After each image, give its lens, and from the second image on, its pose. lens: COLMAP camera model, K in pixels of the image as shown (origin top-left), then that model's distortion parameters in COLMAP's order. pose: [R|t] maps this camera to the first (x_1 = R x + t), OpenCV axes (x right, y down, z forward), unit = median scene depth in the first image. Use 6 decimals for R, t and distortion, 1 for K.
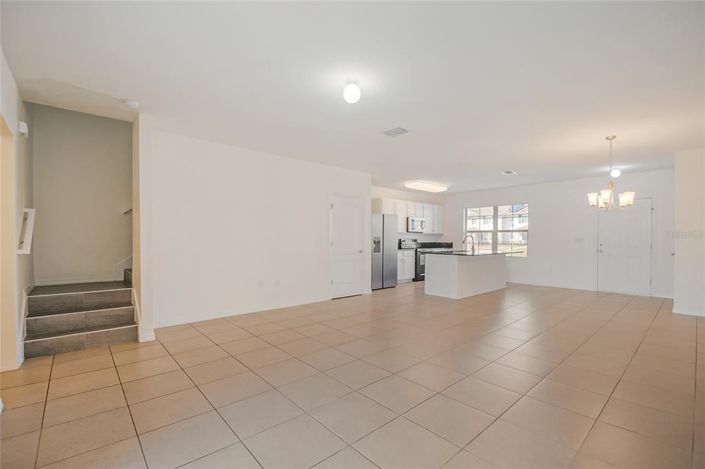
lens RADIAL K [[308.7, 0, 354.4], [0, 308.7, 239.2], [0, 0, 1]] dist [-0.013915, -0.000758]
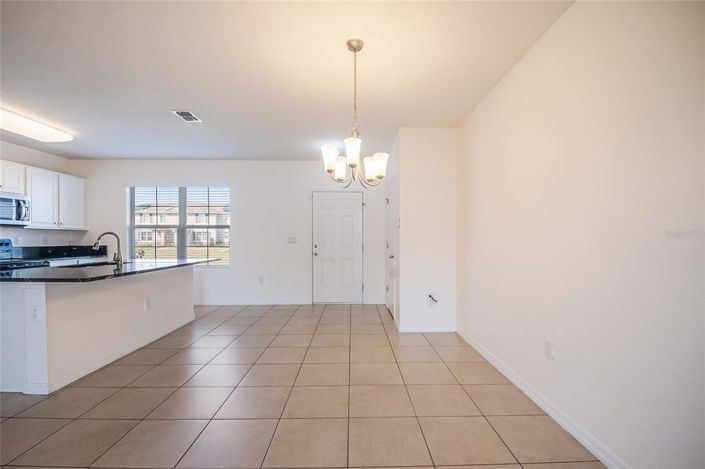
lens RADIAL K [[308.7, 0, 354.8], [0, 308.7, 237.2], [0, 0, 1]] dist [-0.013915, -0.000758]
pose [[0.657819, -0.001295, 0.753175, 0.238235], [0.003985, 0.999991, -0.001761, -0.002231], [-0.753165, 0.004160, 0.657818, 0.351364]]
